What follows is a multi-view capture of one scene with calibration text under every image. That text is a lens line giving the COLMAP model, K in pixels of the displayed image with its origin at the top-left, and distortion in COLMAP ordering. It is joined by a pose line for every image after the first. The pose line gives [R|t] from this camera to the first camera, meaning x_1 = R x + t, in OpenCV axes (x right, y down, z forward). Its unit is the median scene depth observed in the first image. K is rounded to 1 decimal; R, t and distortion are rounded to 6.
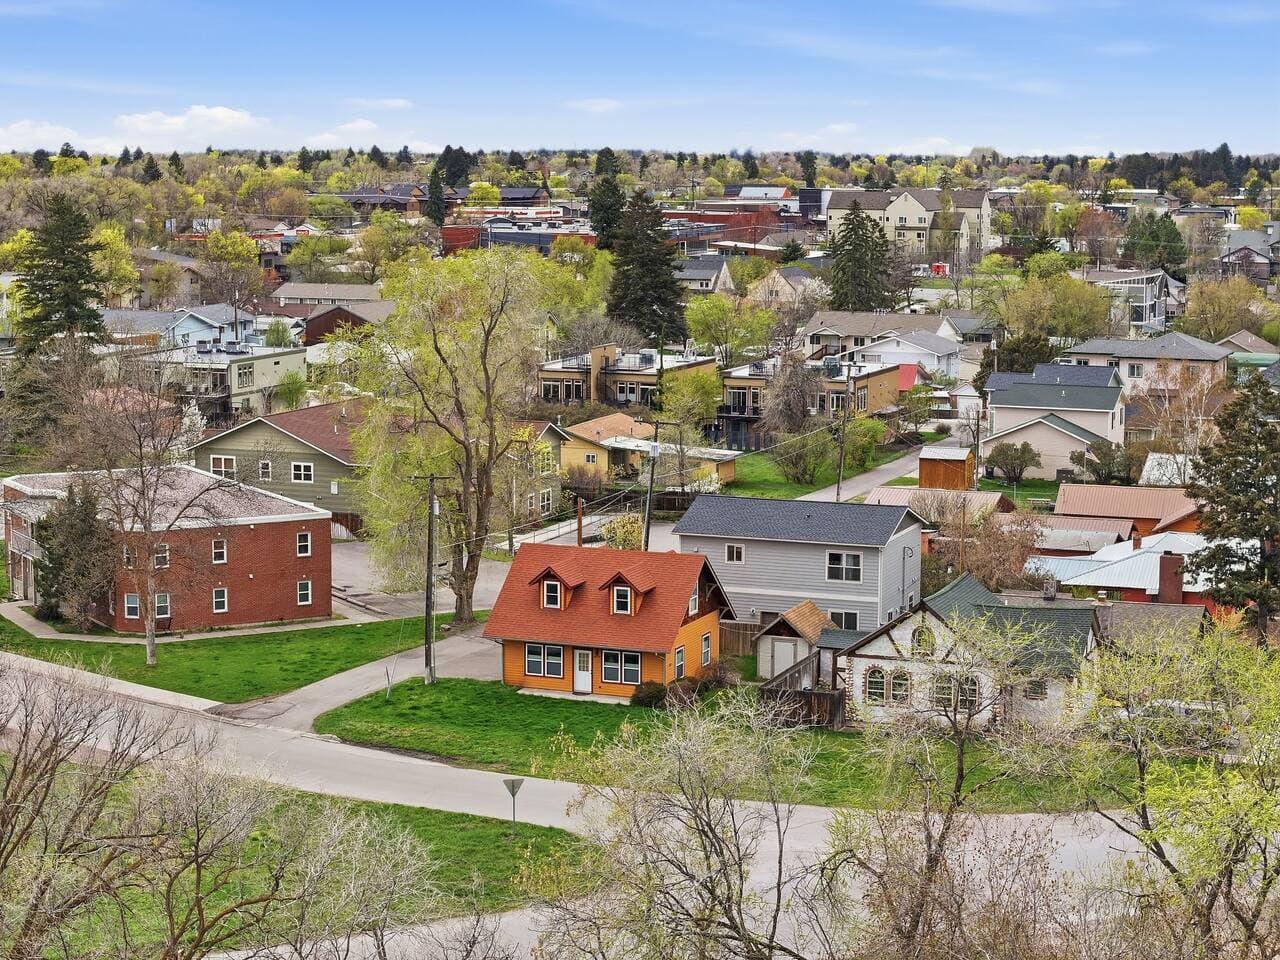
lens RADIAL K [[2547.6, 0, 640.0], [0, 2547.6, 480.0], [0, 0, 1]] dist [-0.121639, 0.086247]
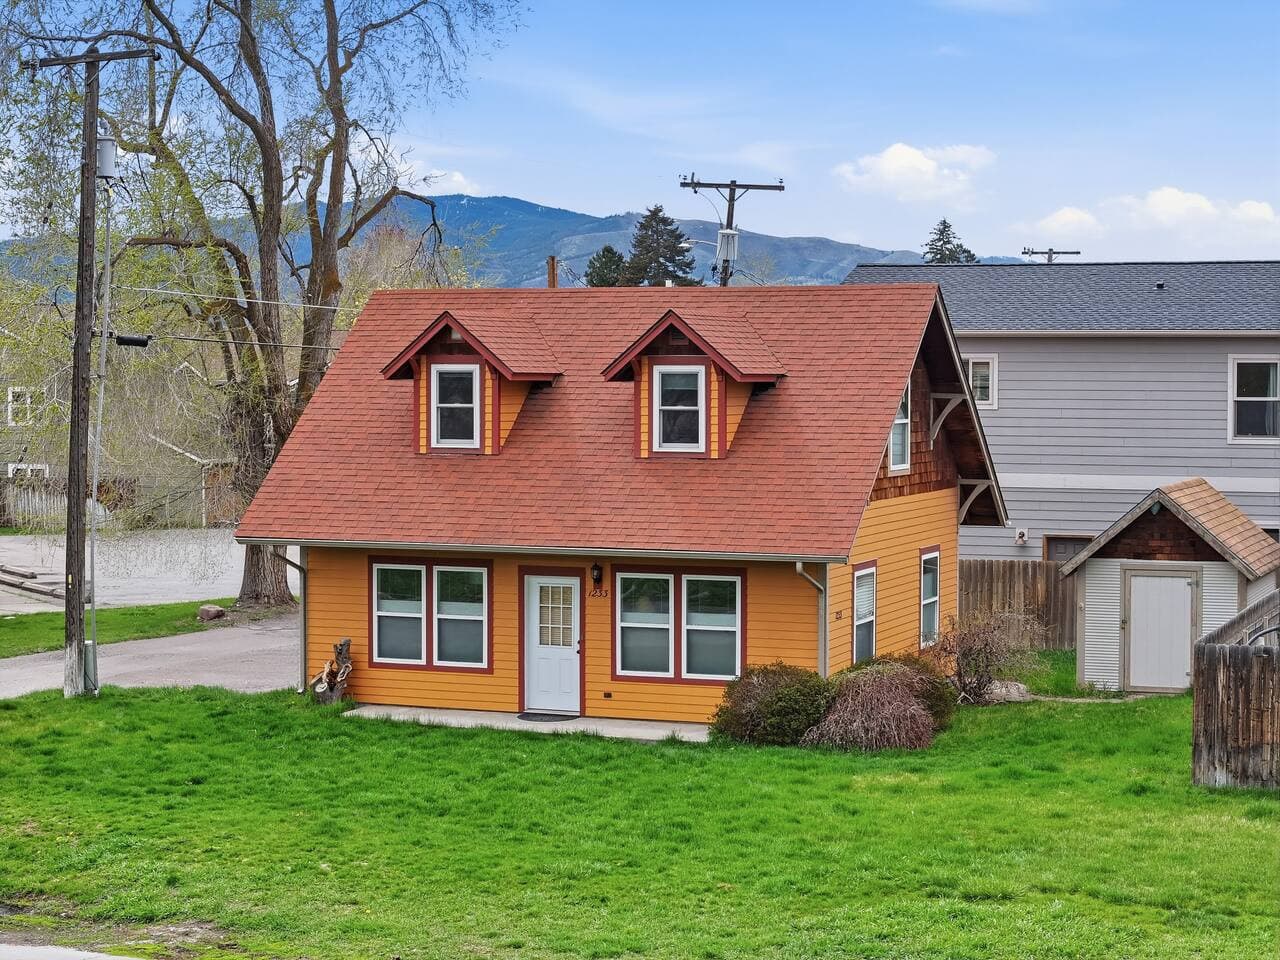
lens RADIAL K [[2547.6, 0, 640.0], [0, 2547.6, 480.0], [0, 0, 1]] dist [-0.121639, 0.086247]
pose [[0.999995, -0.003286, -0.000210, -0.011643], [0.003254, 0.995983, -0.089481, 0.082699], [0.000503, 0.089479, 0.995989, 0.688153]]
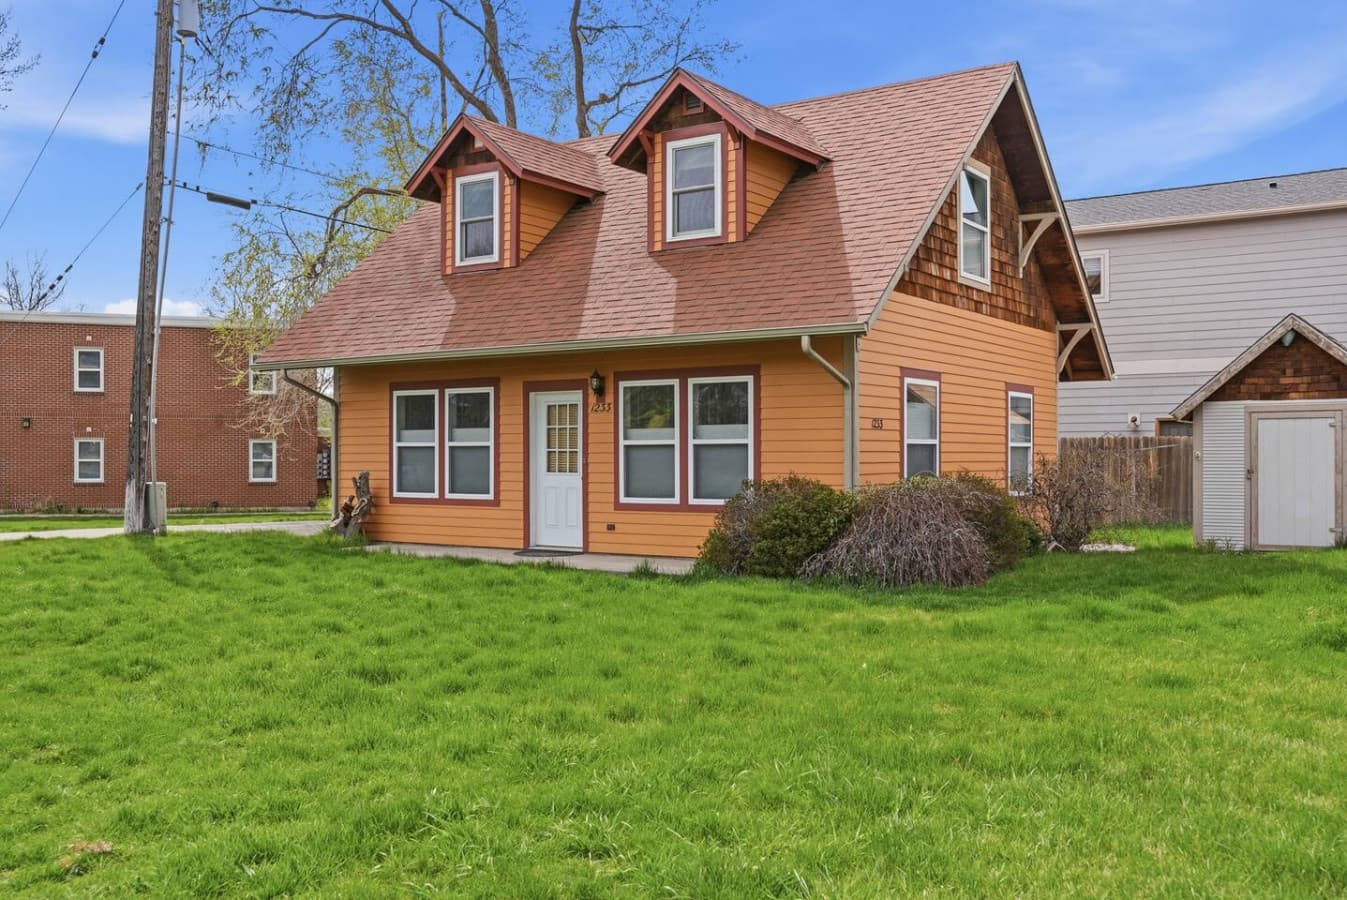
lens RADIAL K [[1271.3, 0, 676.3], [0, 1271.3, 460.0], [0, 0, 1]] dist [-0.090413, 0.194206]
pose [[0.977387, -0.005332, -0.211392, 0.018336], [-0.022774, 0.991213, -0.130299, 0.091019], [0.210229, 0.132166, 0.968677, 0.870339]]
